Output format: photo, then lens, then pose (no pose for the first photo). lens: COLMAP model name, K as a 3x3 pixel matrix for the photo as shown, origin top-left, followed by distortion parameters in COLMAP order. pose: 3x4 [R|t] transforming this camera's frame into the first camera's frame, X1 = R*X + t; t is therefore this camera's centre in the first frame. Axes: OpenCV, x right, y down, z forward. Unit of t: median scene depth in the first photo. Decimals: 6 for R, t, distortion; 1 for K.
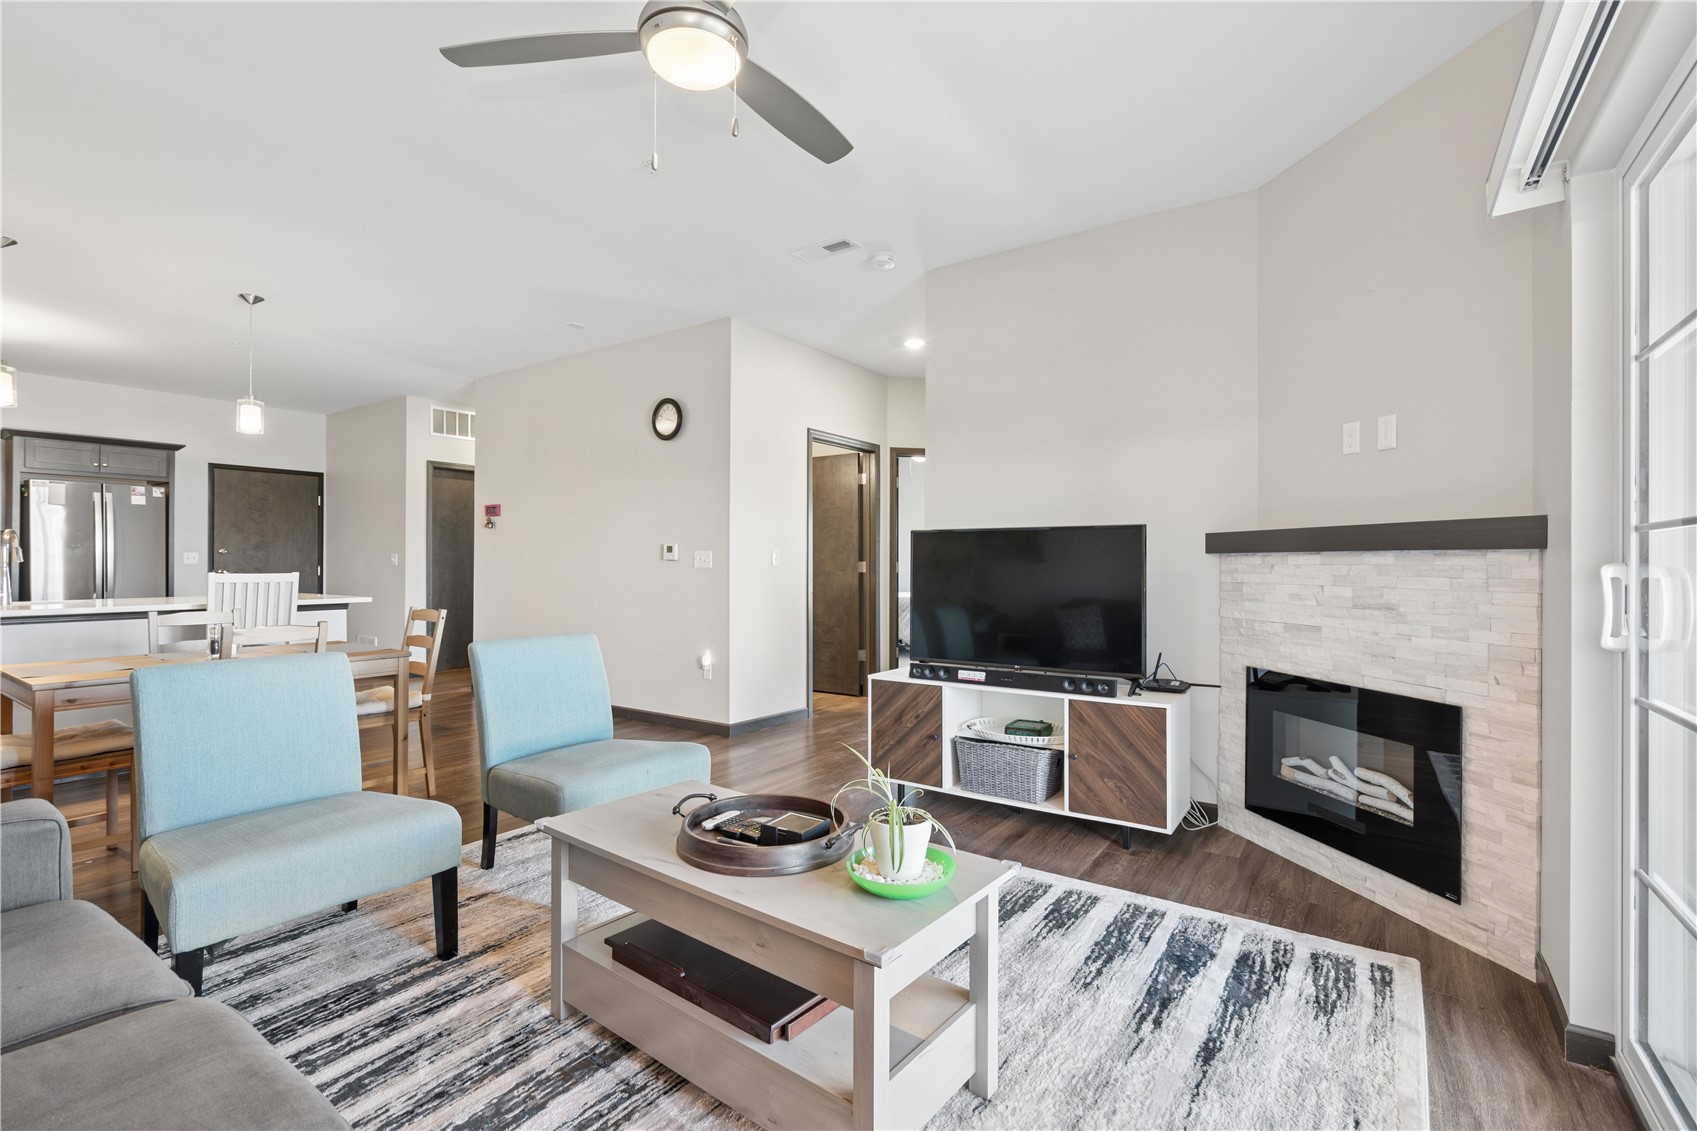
lens RADIAL K [[764.4, 0, 860.4], [0, 764.4, 558.3], [0, 0, 1]] dist [-0.009793, 0.002020]
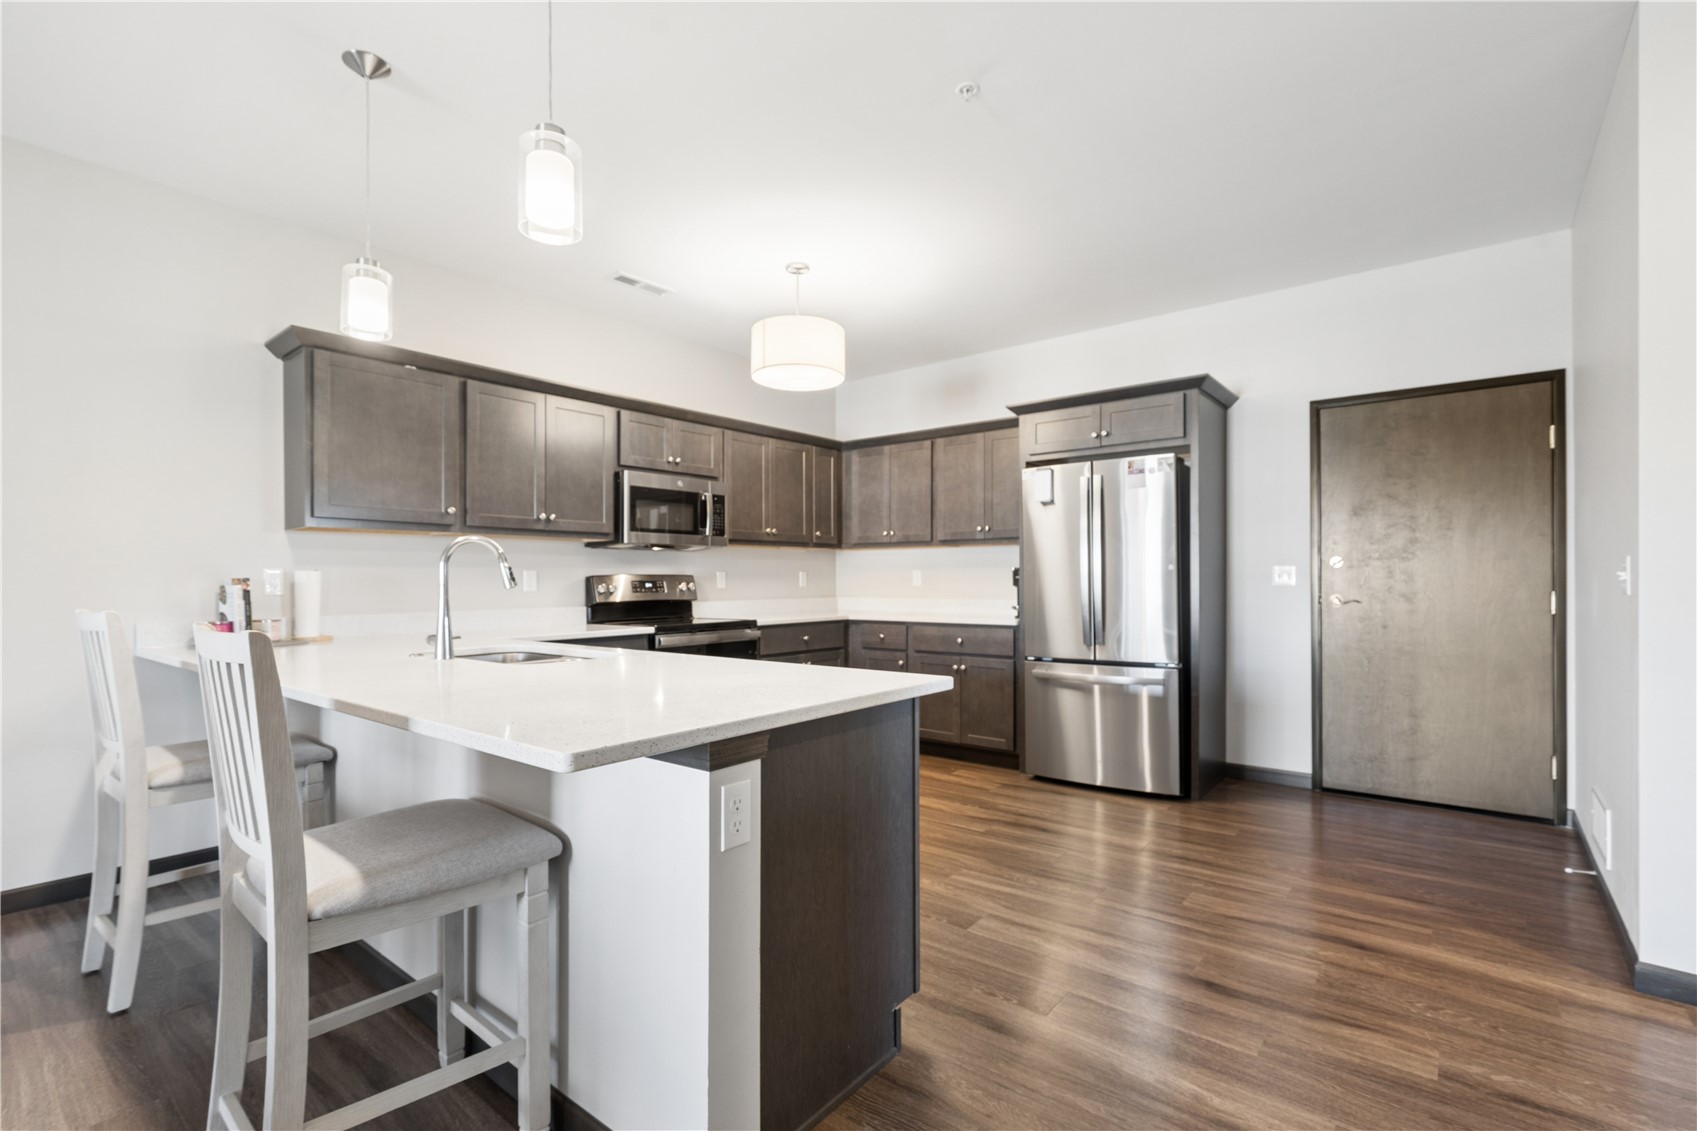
lens RADIAL K [[764.4, 0, 845.3], [0, 764.4, 581.1], [0, 0, 1]] dist [-0.009793, 0.002020]
pose [[-0.091044, -0.000237, -0.995847, -0.751832], [0.009103, 0.999958, -0.001070, 0.003383], [0.995805, -0.009163, -0.091038, 1.918838]]
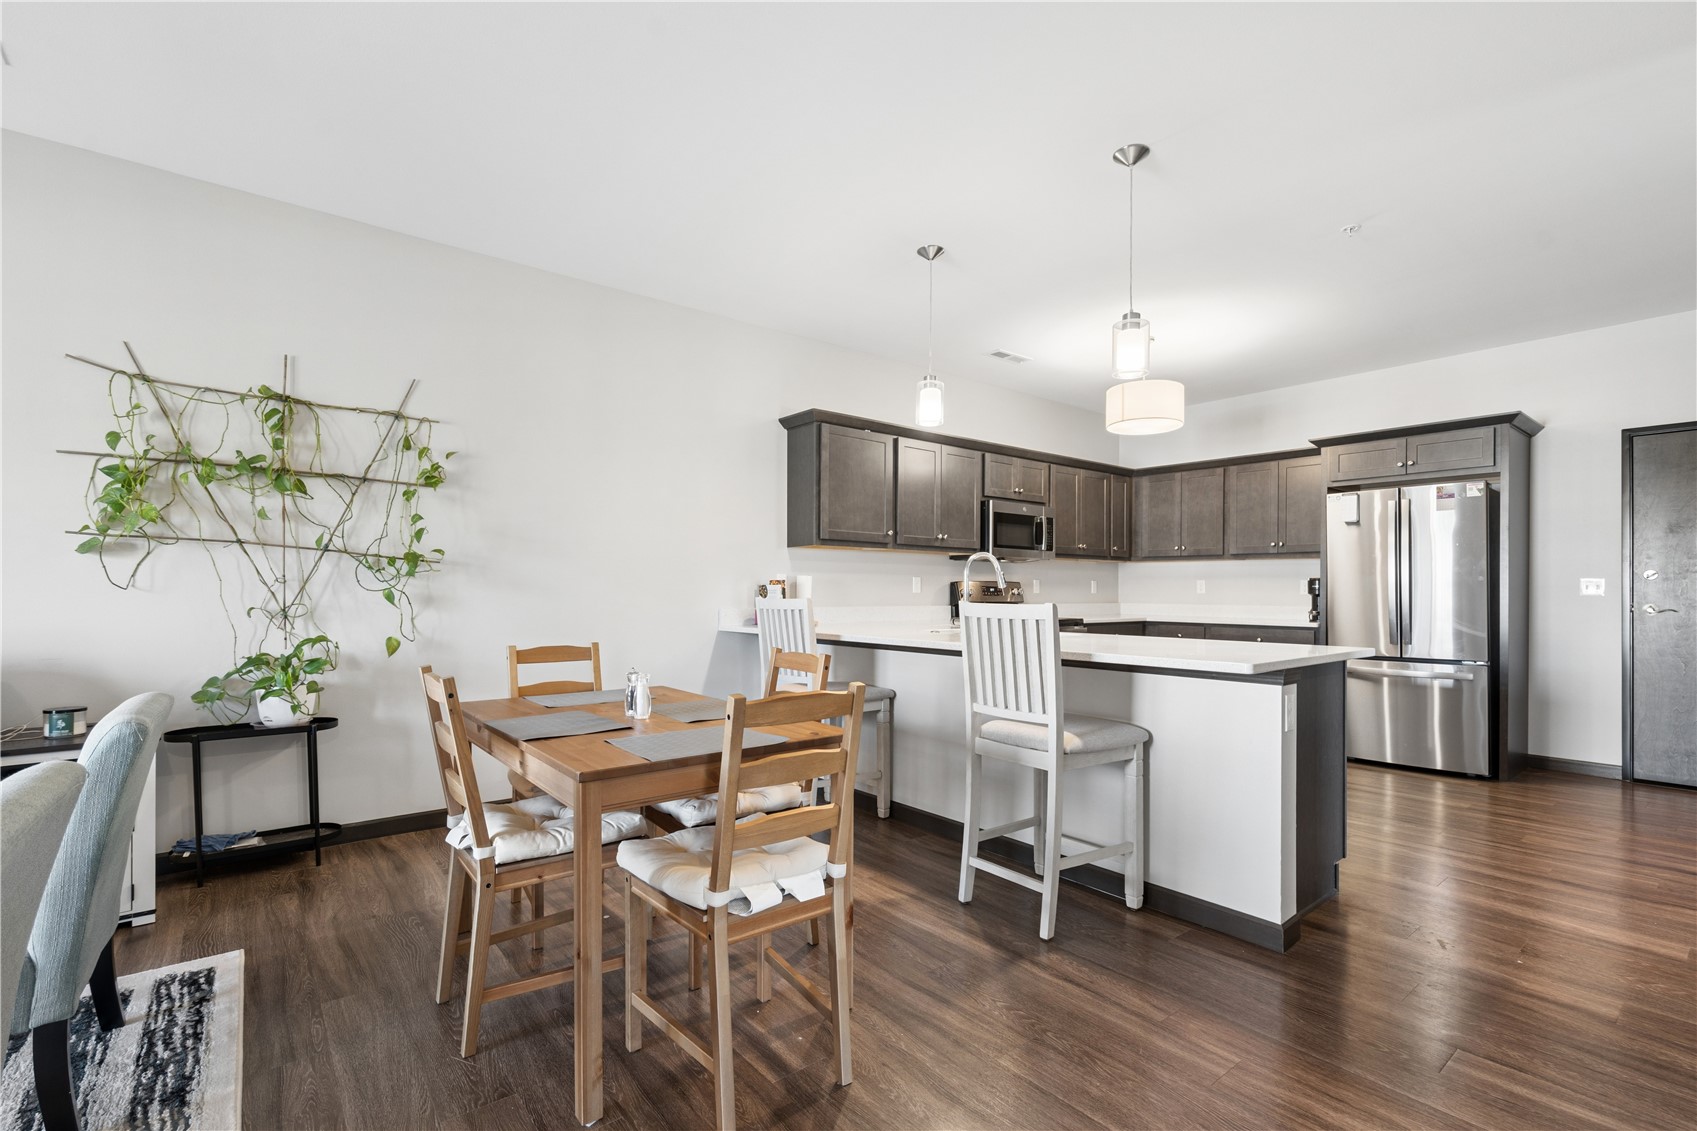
lens RADIAL K [[764.4, 0, 840.2], [0, 764.4, 587.8], [0, 0, 1]] dist [-0.009793, 0.002020]
pose [[-0.301811, -0.007448, -0.953339, -0.249716], [-0.002673, 0.999972, -0.006966, 0.017030], [0.953364, 0.000446, -0.301822, 1.576809]]
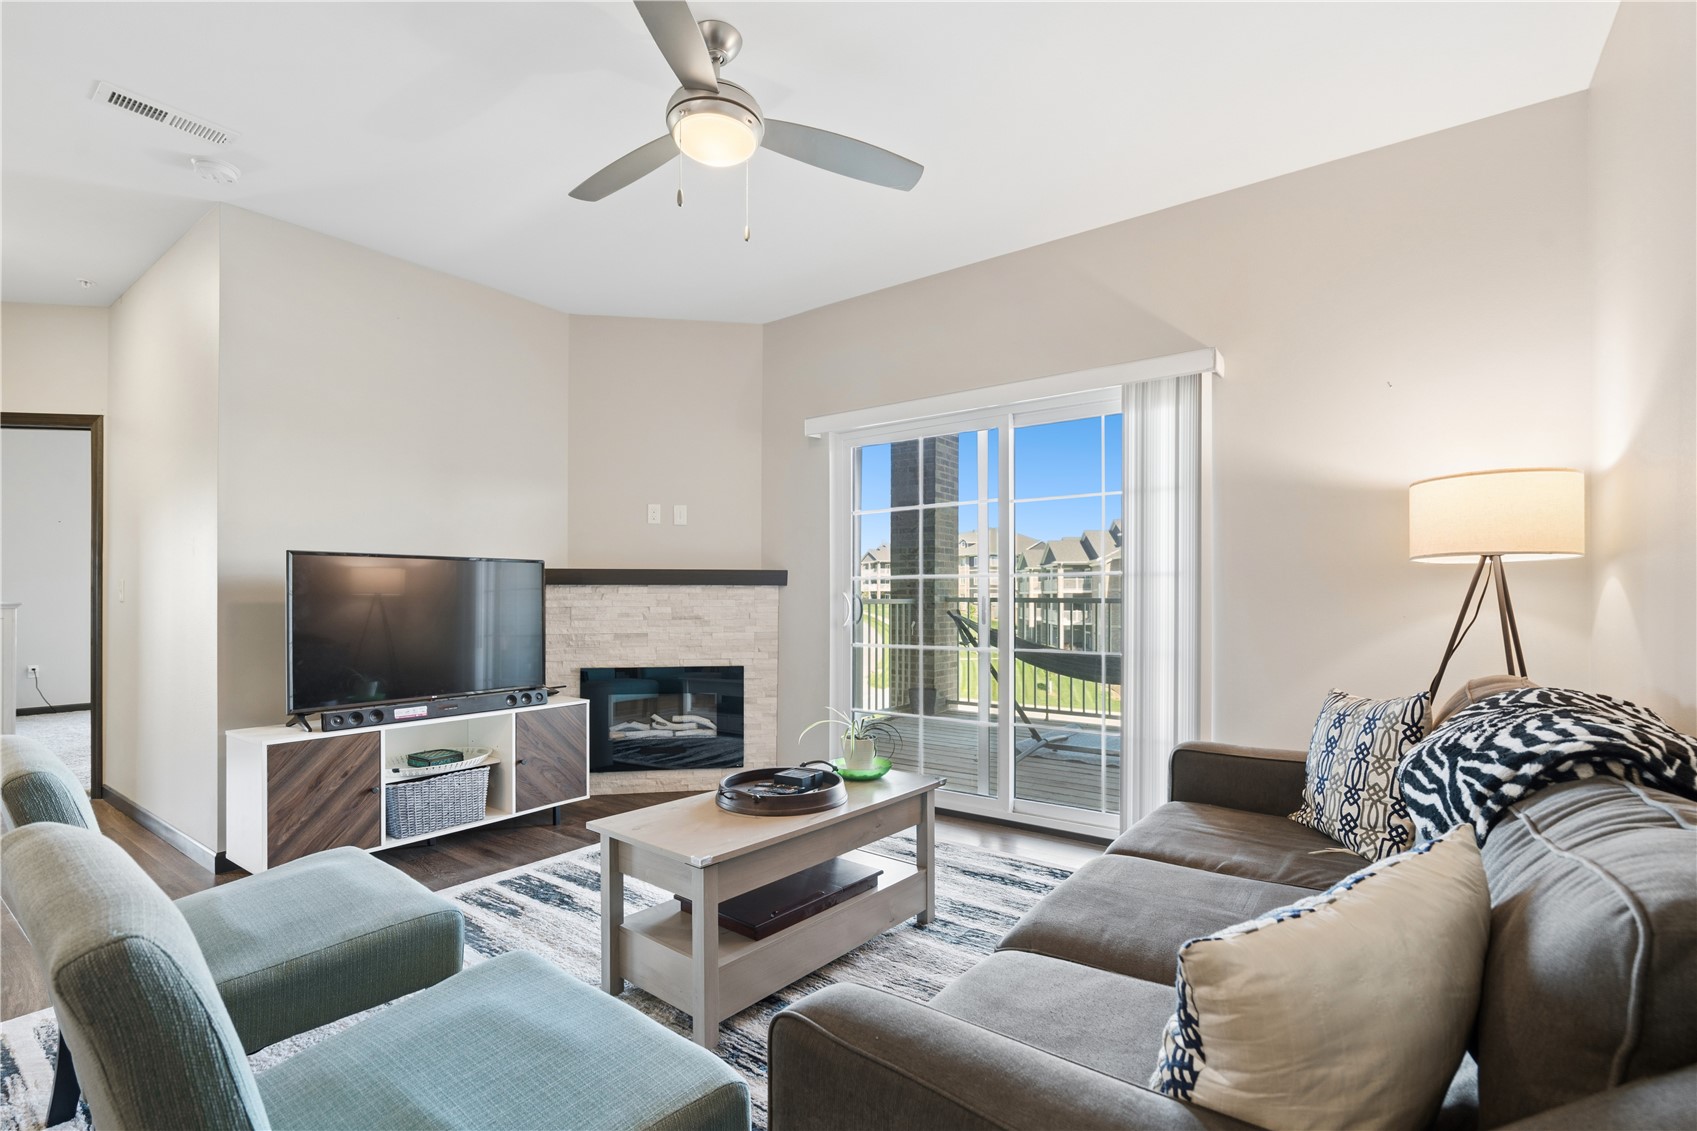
lens RADIAL K [[764.4, 0, 842.6], [0, 764.4, 596.6], [0, 0, 1]] dist [-0.009793, 0.002020]
pose [[0.046924, -0.003112, 0.998894, -0.939931], [-0.003590, 0.999988, 0.003285, 0.008590], [-0.998892, -0.003740, 0.046912, 0.530282]]
